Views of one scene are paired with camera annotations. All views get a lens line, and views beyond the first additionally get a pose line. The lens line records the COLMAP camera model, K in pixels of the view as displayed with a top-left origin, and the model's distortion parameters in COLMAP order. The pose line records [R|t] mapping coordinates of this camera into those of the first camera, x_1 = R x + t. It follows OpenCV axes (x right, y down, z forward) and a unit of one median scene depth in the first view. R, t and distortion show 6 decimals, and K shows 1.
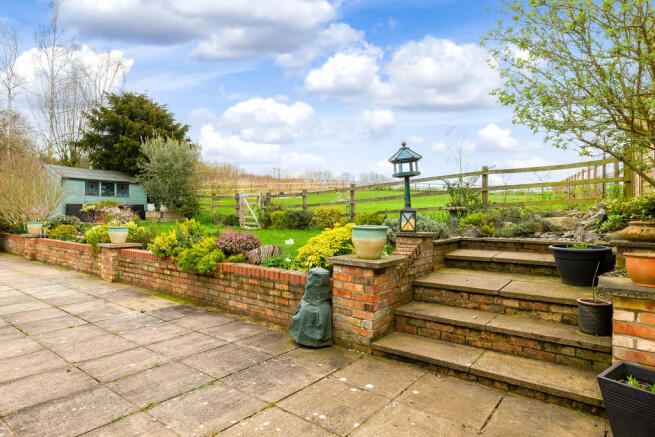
lens RADIAL K [[390.7, 0, 326.4], [0, 390.7, 218.0], [0, 0, 1]] dist [0.000507, 0.000707]
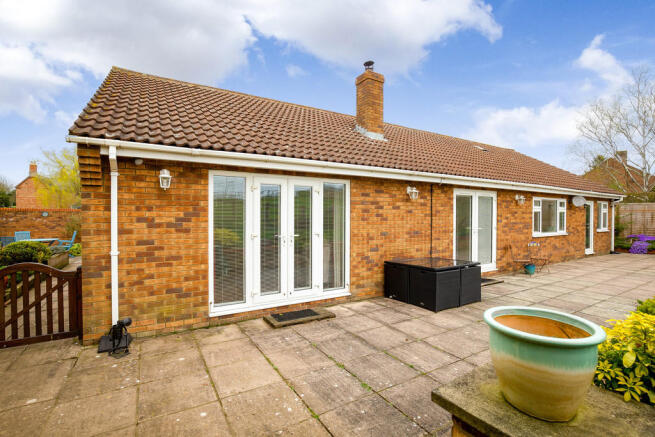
lens RADIAL K [[303.7, 0, 325.8], [0, 303.7, 218.3], [0, 0, 1]] dist [-0.005210, -0.000243]
pose [[-0.377655, -0.000556, -0.925946, 0.577351], [-0.004858, 0.999987, 0.001381, -0.090503], [0.925934, 0.005020, -0.377653, 1.163929]]
